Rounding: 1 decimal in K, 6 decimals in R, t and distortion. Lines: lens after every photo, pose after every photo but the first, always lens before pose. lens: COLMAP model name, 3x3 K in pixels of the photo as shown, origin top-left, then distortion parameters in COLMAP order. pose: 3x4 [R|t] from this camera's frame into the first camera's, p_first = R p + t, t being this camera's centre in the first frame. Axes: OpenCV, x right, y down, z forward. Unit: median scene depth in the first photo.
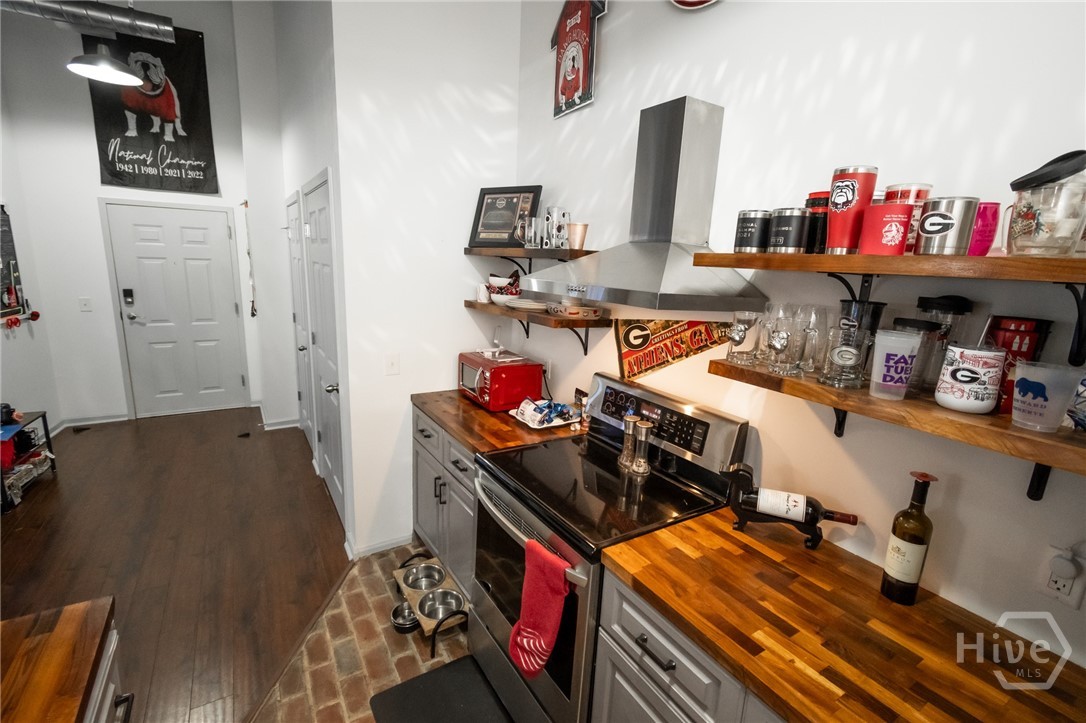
lens RADIAL K [[480.4, 0, 535.1], [0, 480.4, 367.1], [0, 0, 1]] dist [0.008757, -0.001605]
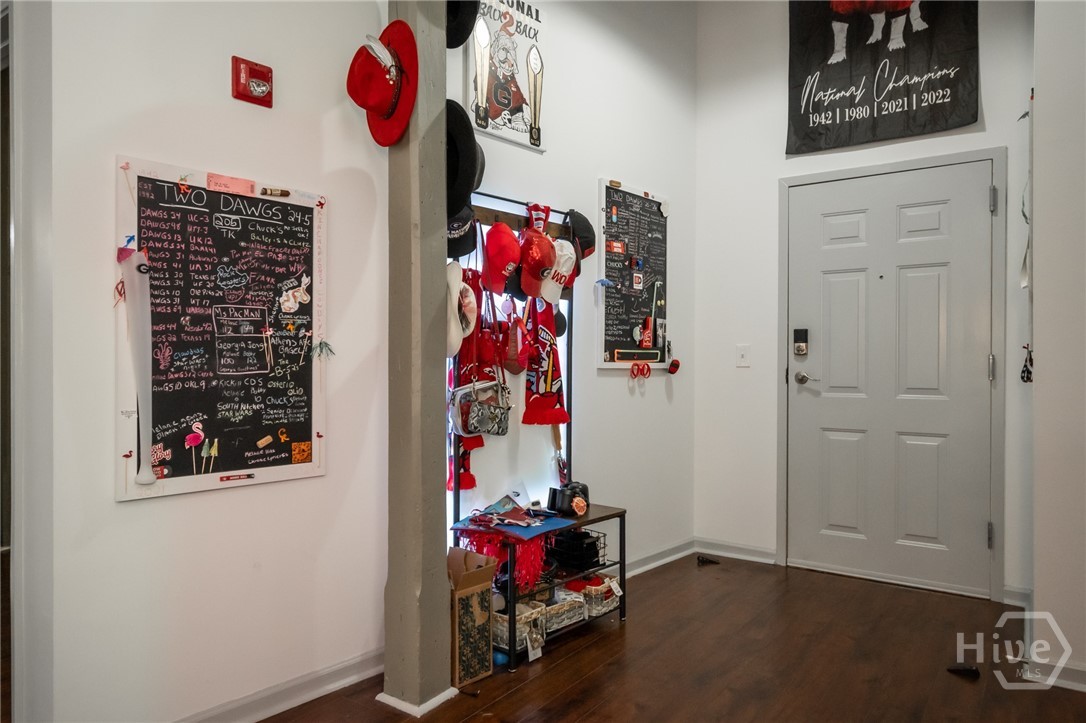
lens RADIAL K [[703.5, 0, 542.7], [0, 703.5, 363.4], [0, 0, 1]] dist [0.001348, 0.001461]
pose [[0.384589, -0.034041, -0.922460, -0.210532], [-0.183296, 0.976604, -0.112458, 0.025922], [0.904707, 0.212333, 0.369352, 0.446292]]
